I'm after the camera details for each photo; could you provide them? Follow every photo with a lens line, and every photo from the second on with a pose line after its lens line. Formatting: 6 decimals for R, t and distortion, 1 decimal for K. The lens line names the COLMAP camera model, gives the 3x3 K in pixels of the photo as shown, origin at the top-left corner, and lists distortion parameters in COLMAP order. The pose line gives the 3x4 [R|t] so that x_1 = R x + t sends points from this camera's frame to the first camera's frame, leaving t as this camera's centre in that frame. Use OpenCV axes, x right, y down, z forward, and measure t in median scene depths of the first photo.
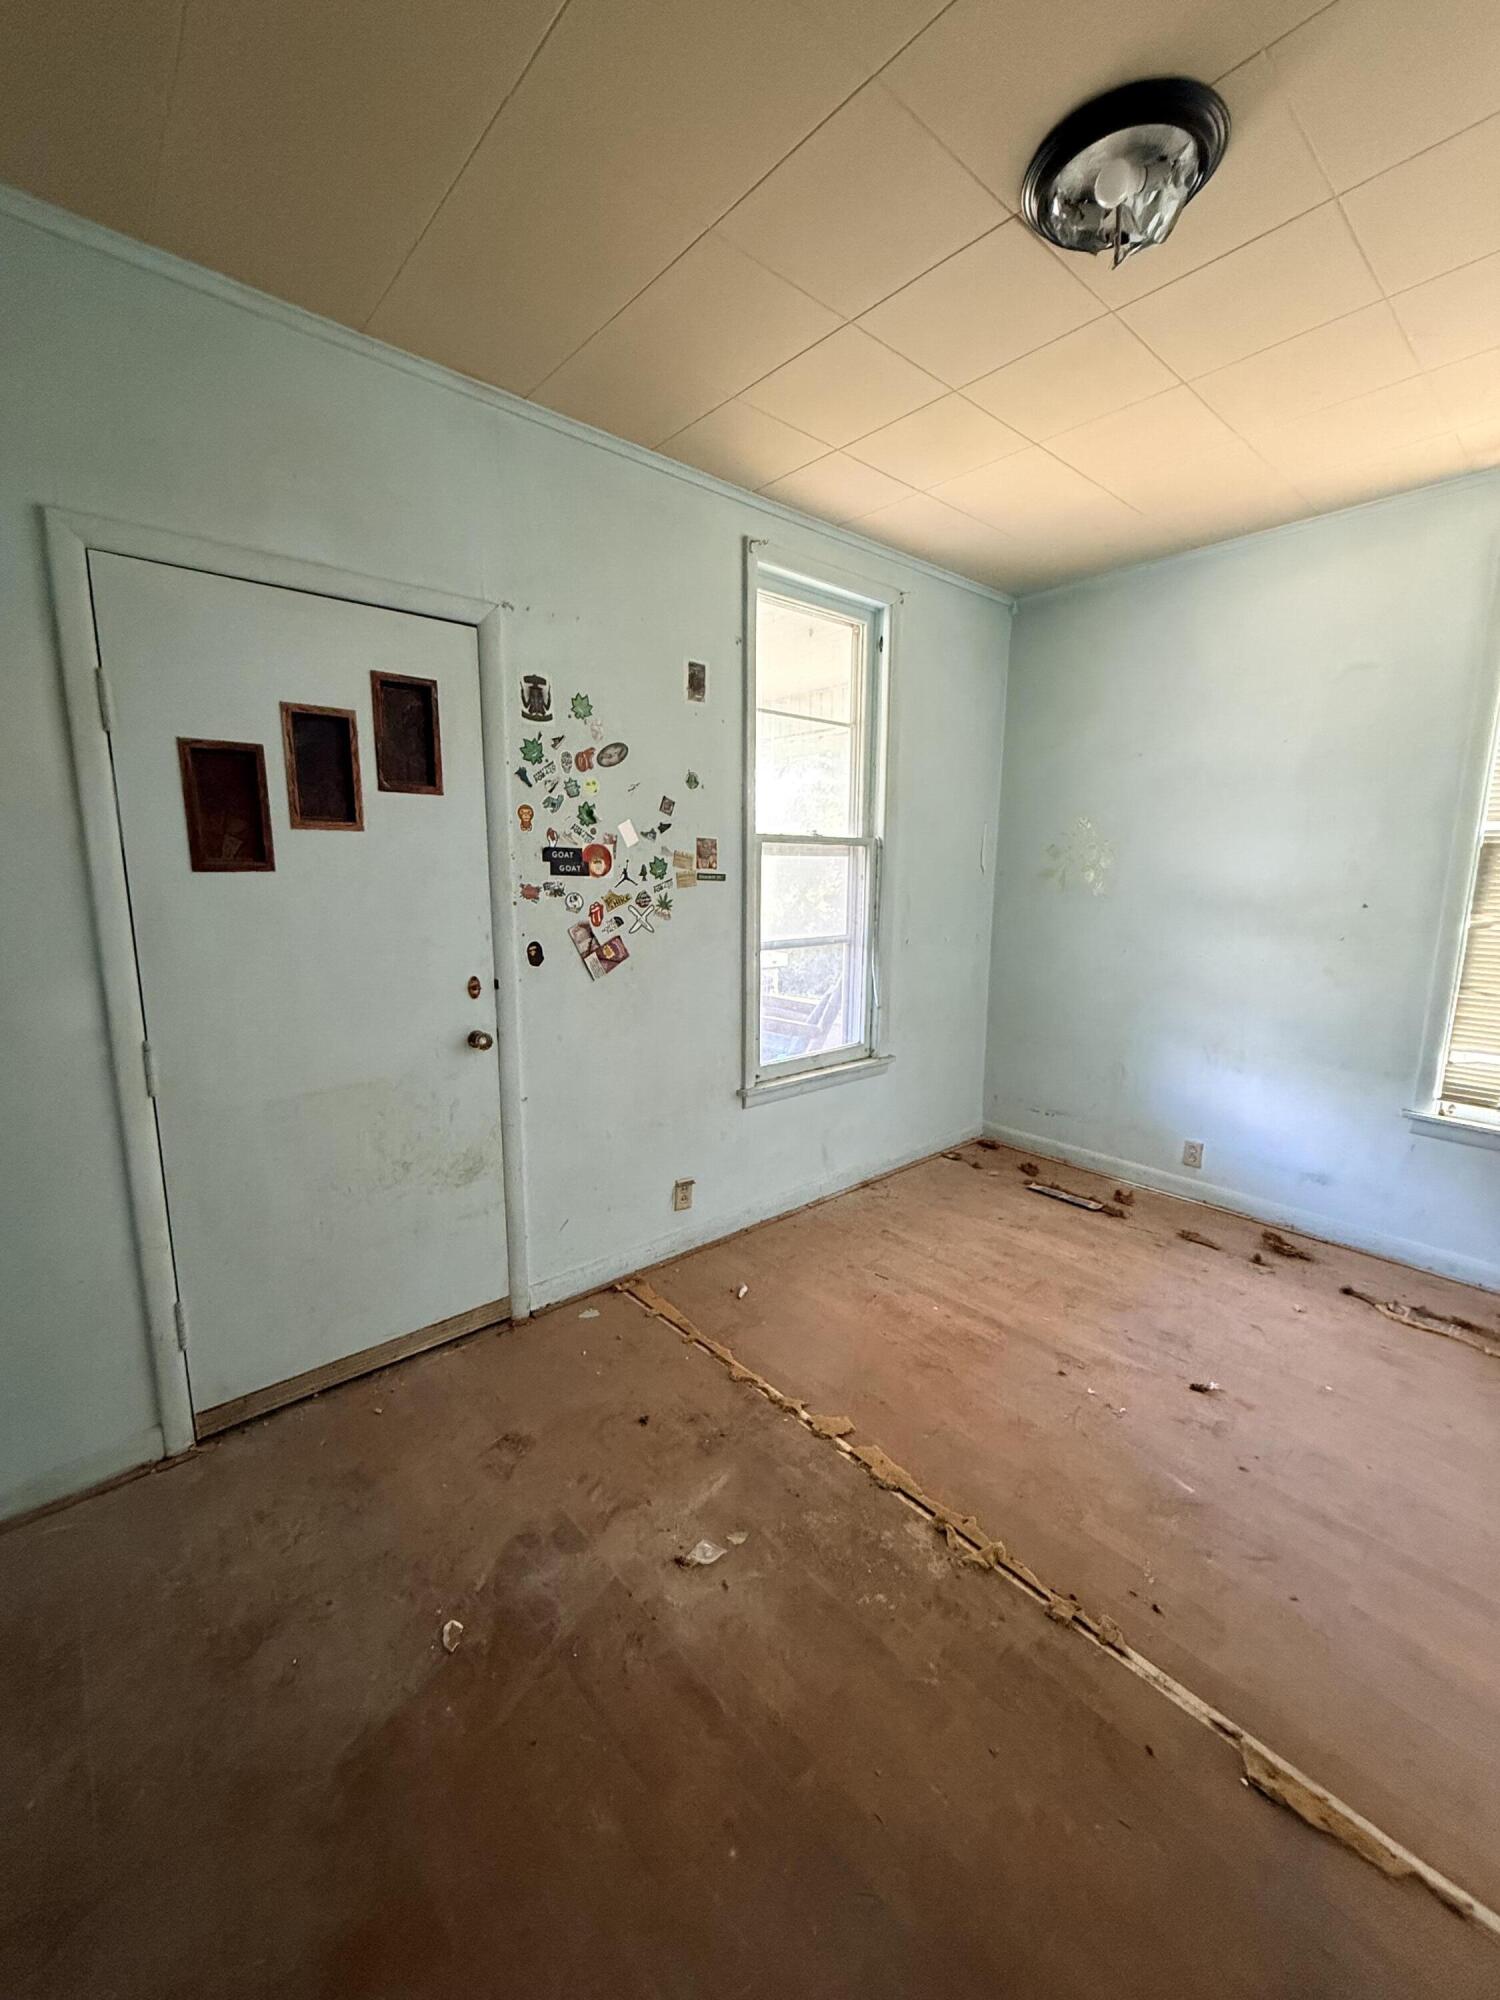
lens RADIAL K [[804.1, 0, 753.1], [0, 804.1, 997.1], [0, 0, 1]] dist [-0.000344, 0.000888]
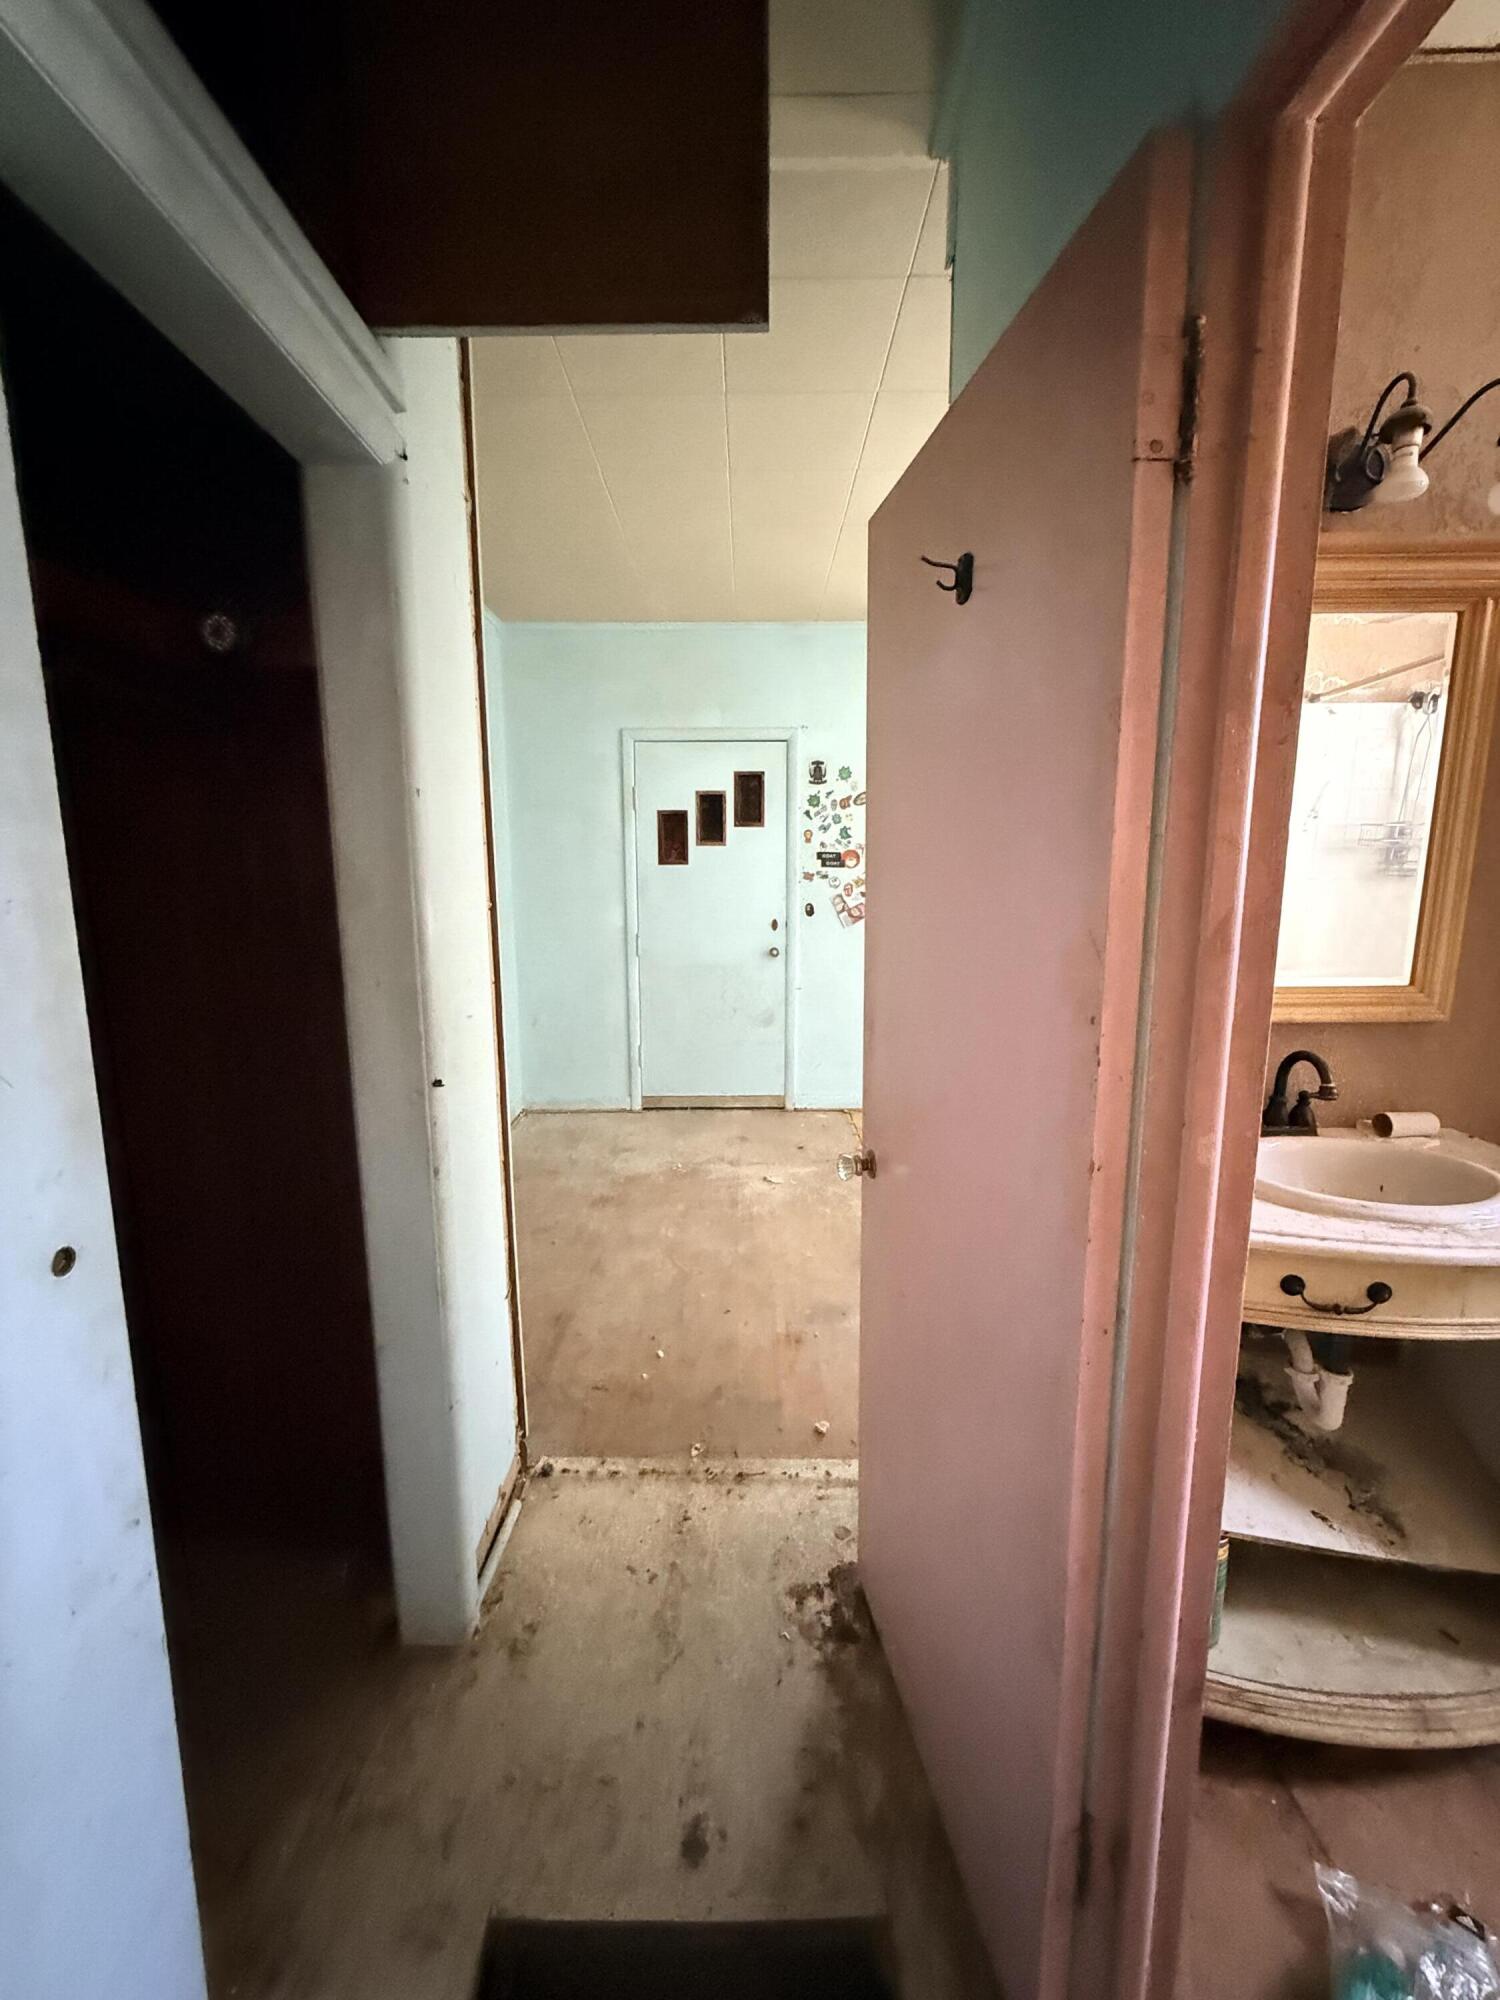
lens RADIAL K [[804.1, 0, 746.7], [0, 804.1, 998.3], [0, 0, 1]] dist [-0.000344, 0.000888]
pose [[0.743351, 0.099495, -0.661460, 0.877462], [-0.105737, 0.993921, 0.030675, 0.108296], [0.660491, 0.047138, 0.749353, -0.475479]]
